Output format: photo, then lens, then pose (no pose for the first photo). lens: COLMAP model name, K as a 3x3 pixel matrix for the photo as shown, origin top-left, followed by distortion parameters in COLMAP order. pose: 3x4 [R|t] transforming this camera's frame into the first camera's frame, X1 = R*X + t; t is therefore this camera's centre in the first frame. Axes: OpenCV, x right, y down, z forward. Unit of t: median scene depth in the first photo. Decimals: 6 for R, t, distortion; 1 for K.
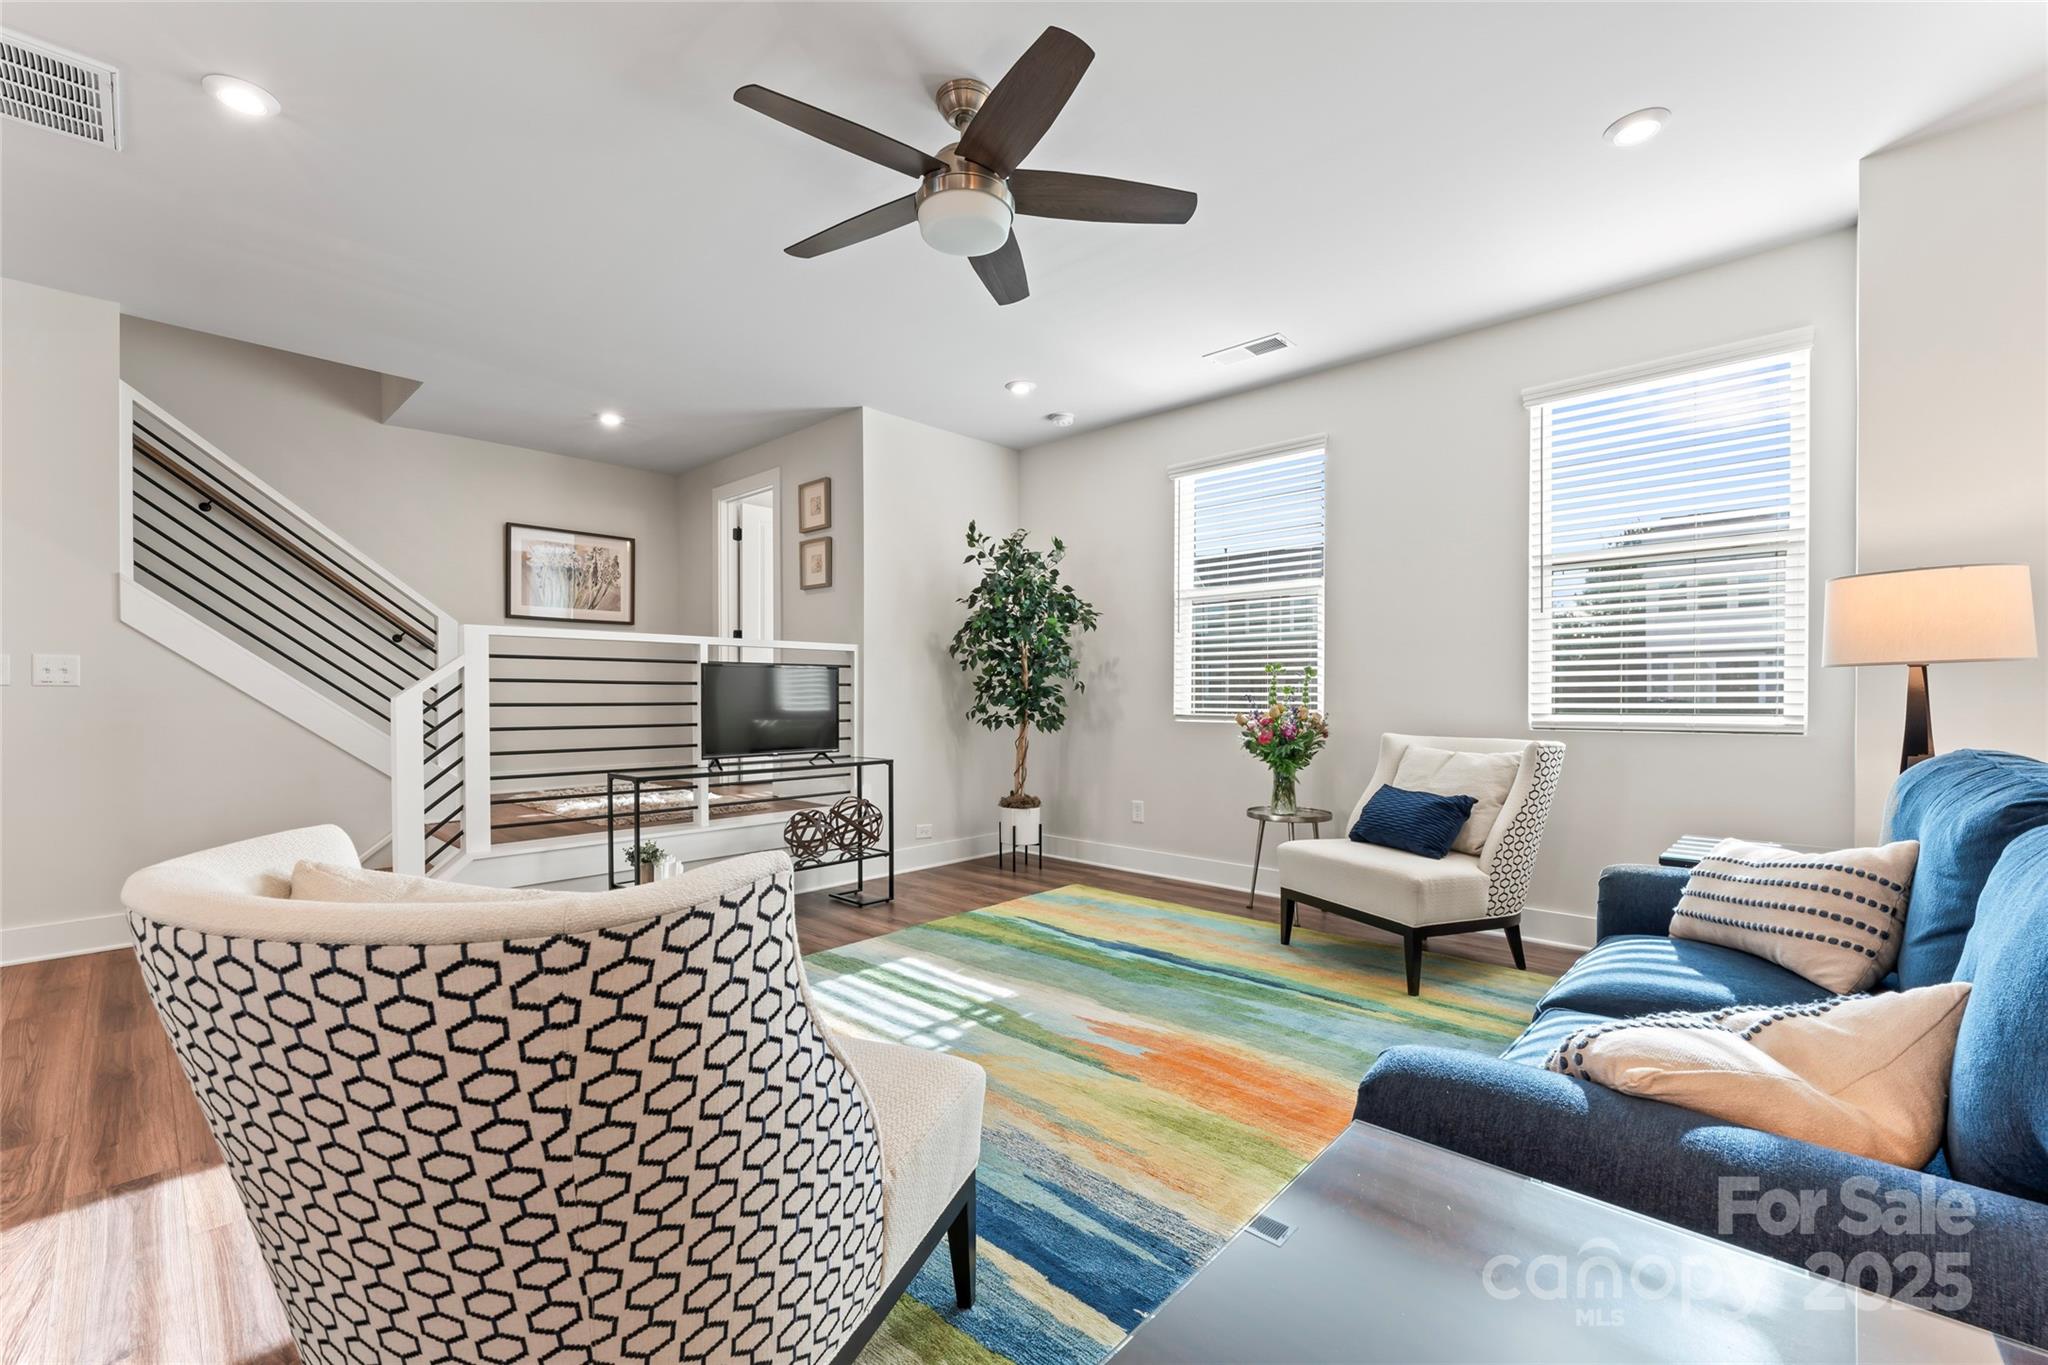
lens RADIAL K [[875.1, 0, 1023.3], [0, 875.1, 700.2], [0, 0, 1]] dist [0.012162, -0.000211]
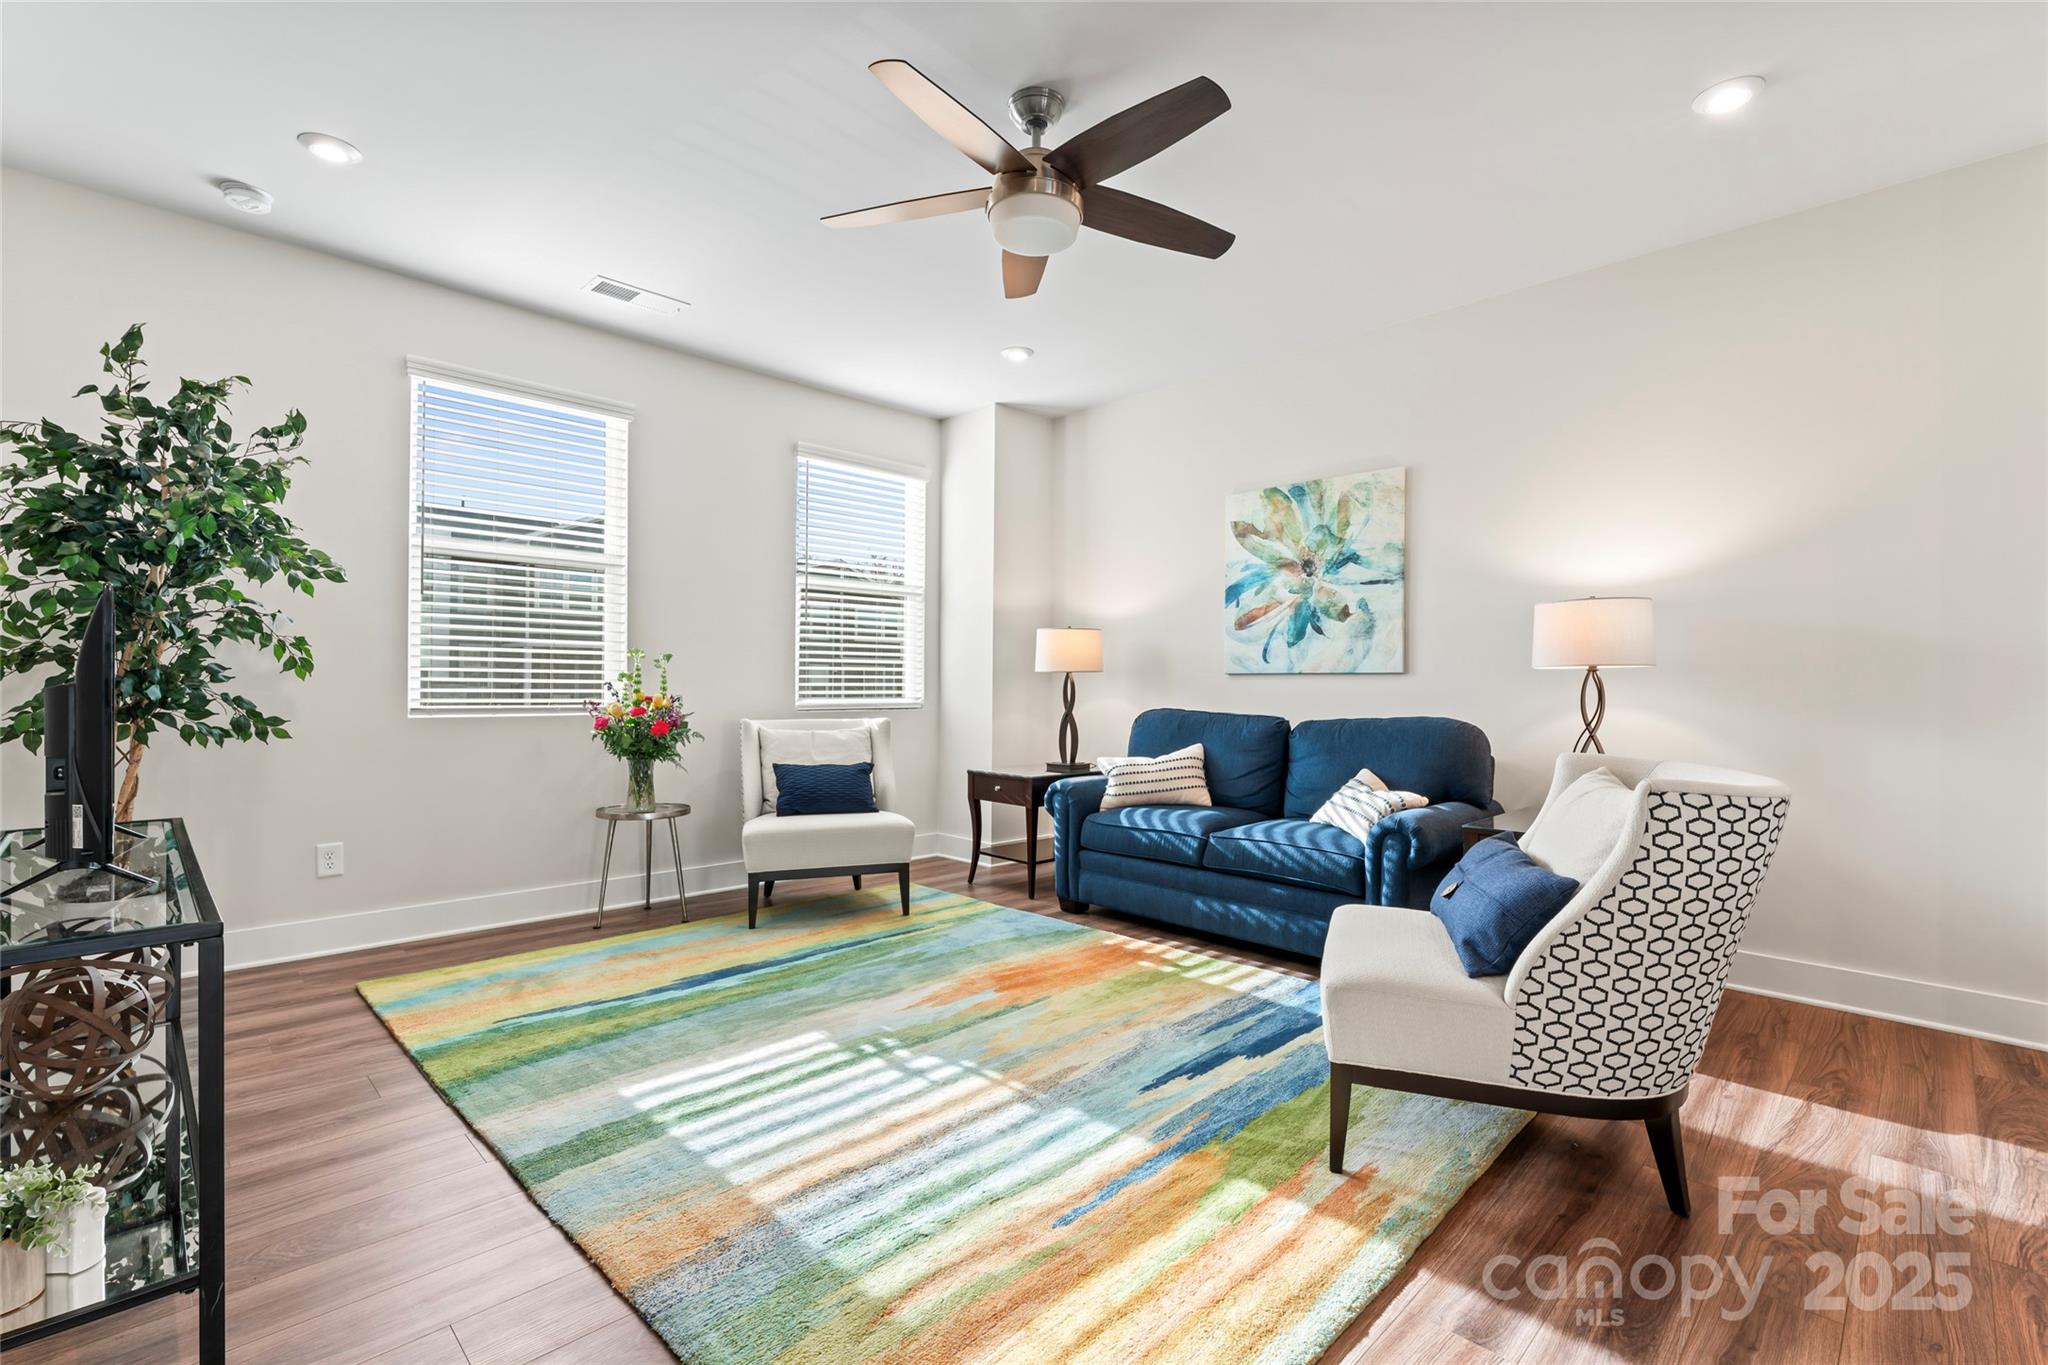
lens RADIAL K [[920.9, 0, 1038.4], [0, 920.9, 686.2], [0, 0, 1]] dist [-0.003443, 0.000640]
pose [[0.014472, 0.003236, 0.999890, -0.762954], [0.002566, 0.999991, -0.003274, 0.002560], [-0.999892, 0.002613, 0.014463, 0.655717]]
